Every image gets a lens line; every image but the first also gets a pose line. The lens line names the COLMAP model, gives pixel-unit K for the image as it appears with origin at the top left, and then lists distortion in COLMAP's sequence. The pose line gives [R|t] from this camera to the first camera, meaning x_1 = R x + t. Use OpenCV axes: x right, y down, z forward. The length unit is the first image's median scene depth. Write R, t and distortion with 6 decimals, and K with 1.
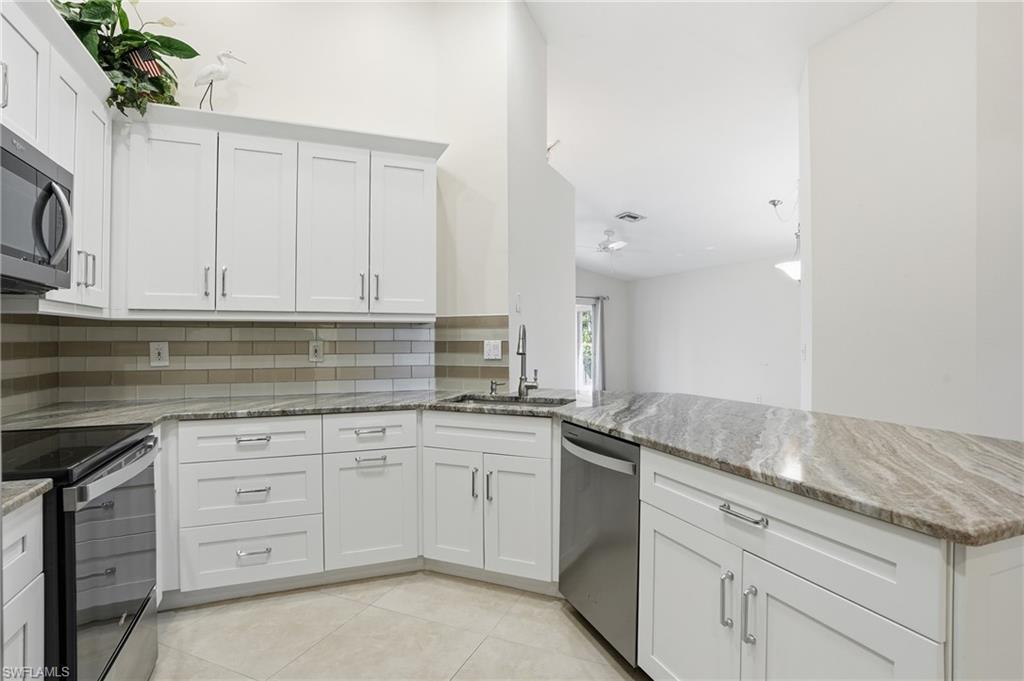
lens RADIAL K [[516.3, 0, 510.4], [0, 516.3, 333.9], [0, 0, 1]] dist [-0.036718, 0.000603]
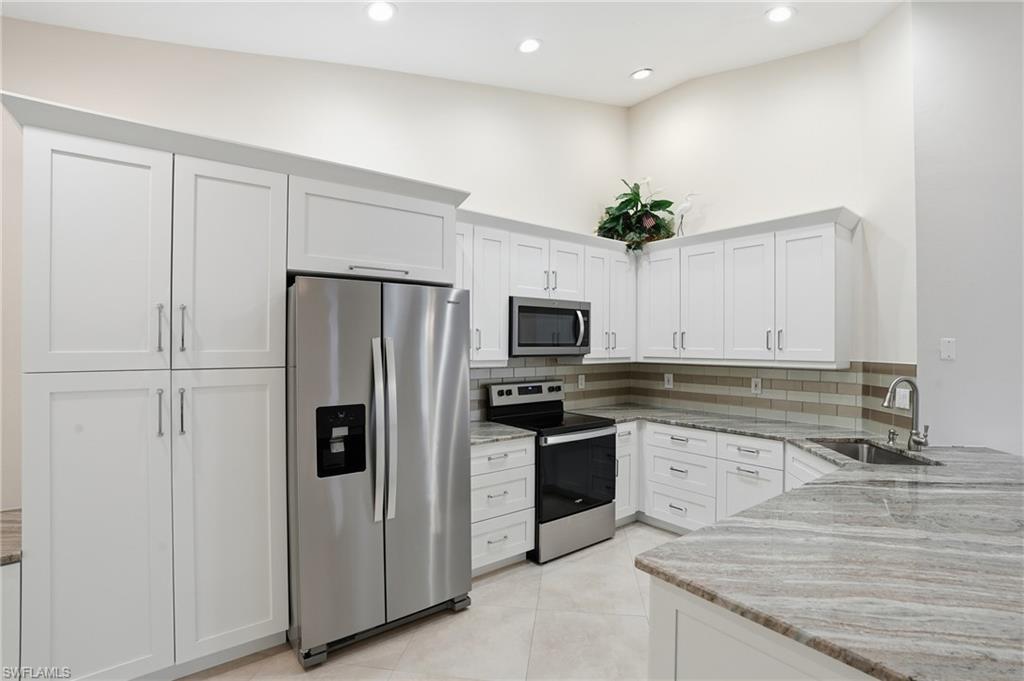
lens RADIAL K [[479.7, 0, 514.6], [0, 479.7, 340.5], [0, 0, 1]] dist [-0.061728, 0.022167]
pose [[0.279221, -0.003137, -0.960222, 0.712561], [0.006662, 0.999977, -0.001329, -0.097997], [0.960204, -0.006026, 0.279235, 0.054991]]
